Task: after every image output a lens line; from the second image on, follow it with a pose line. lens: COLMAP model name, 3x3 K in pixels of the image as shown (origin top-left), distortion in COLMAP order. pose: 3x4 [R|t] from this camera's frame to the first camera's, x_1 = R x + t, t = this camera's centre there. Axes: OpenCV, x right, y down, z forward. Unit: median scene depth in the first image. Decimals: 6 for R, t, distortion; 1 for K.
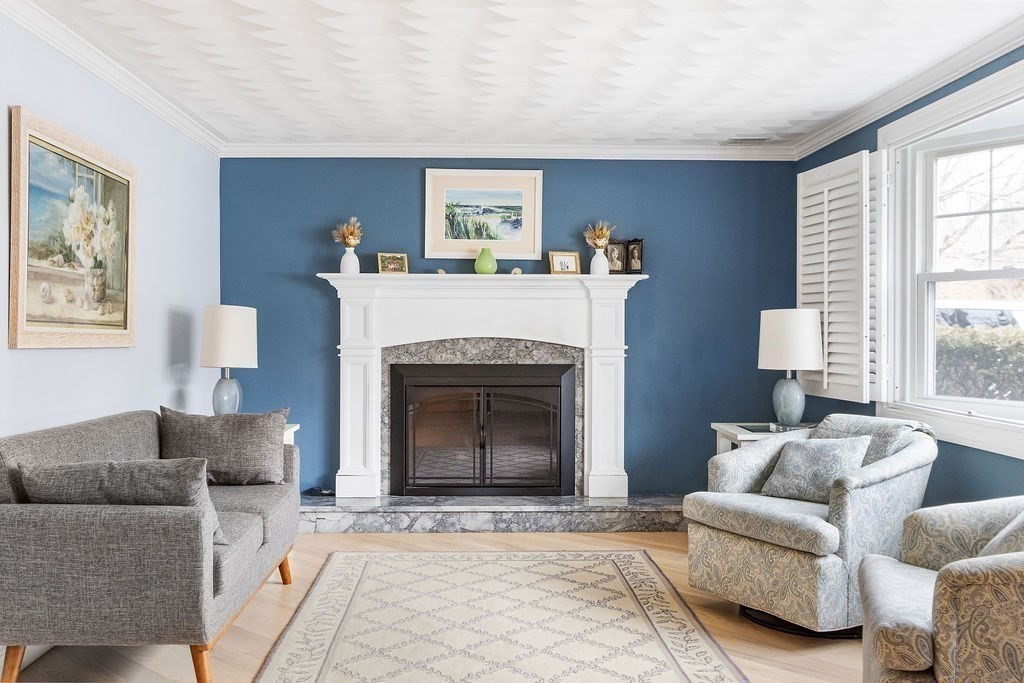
lens RADIAL K [[948.2, 0, 512.1], [0, 948.2, 341.5], [0, 0, 1]] dist [0.001182, 0.000000]
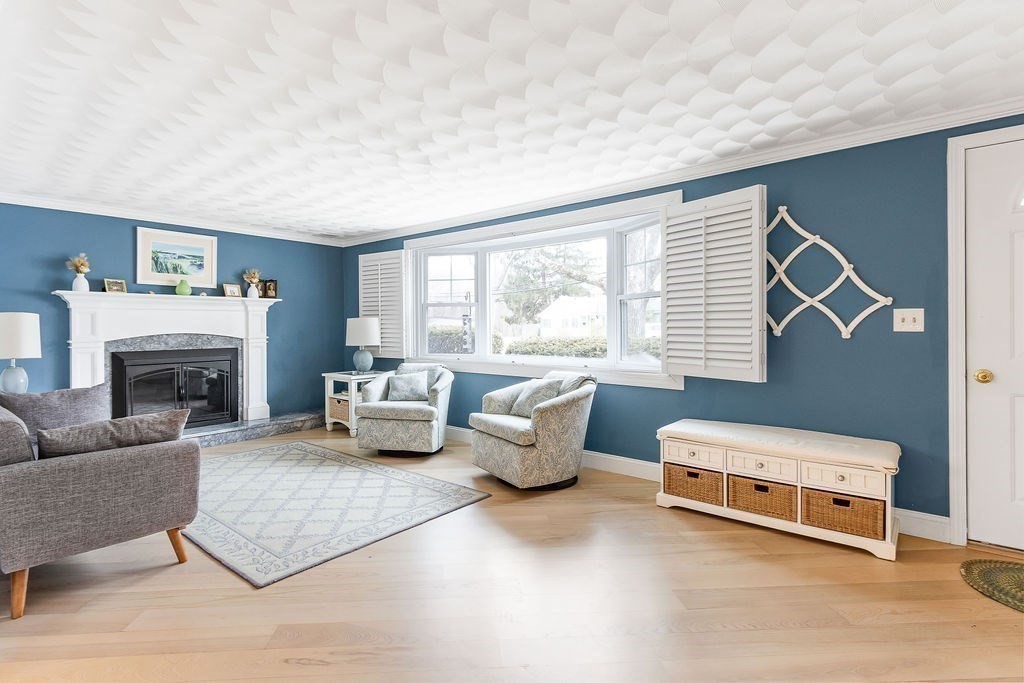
lens RADIAL K [[458.9, 0, 517.7], [0, 458.9, 328.3], [0, 0, 1]] dist [0.013256, -0.000951]
pose [[0.693926, -0.010203, 0.719974, -0.208590], [0.017065, 0.999852, -0.002278, -0.001544], [-0.719845, 0.013867, 0.693997, 0.017133]]
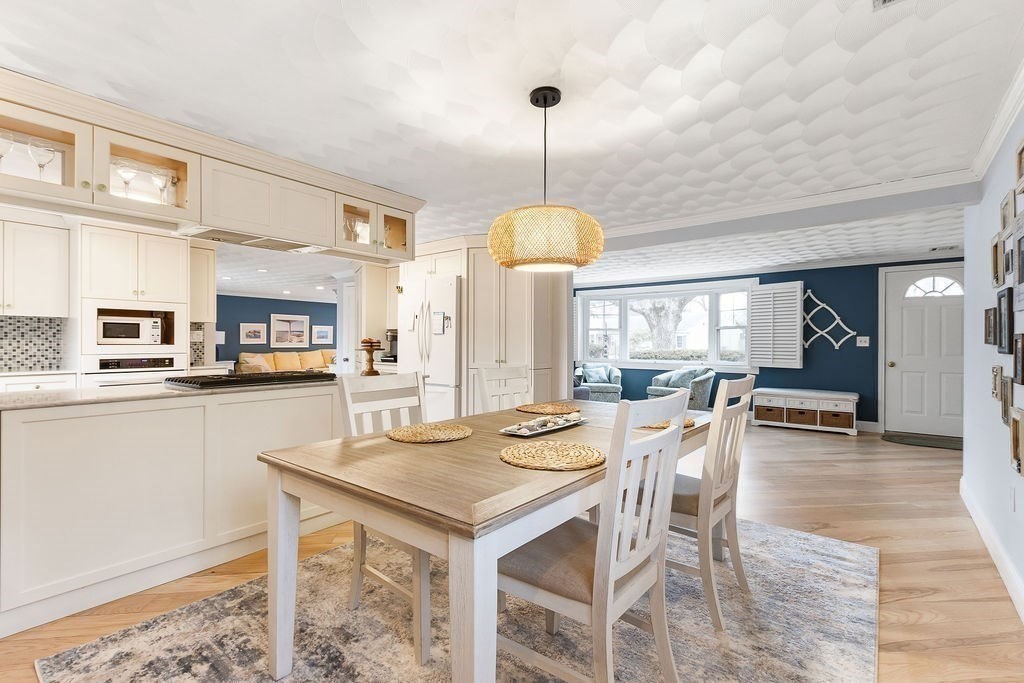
lens RADIAL K [[458.9, 0, 512.7], [0, 458.9, 346.5], [0, 0, 1]] dist [0.013256, -0.000951]
pose [[0.652343, -0.006536, 0.757896, -1.102545], [0.009465, 0.999955, 0.000477, -0.000192], [-0.757865, 0.006862, 0.652375, -0.036201]]
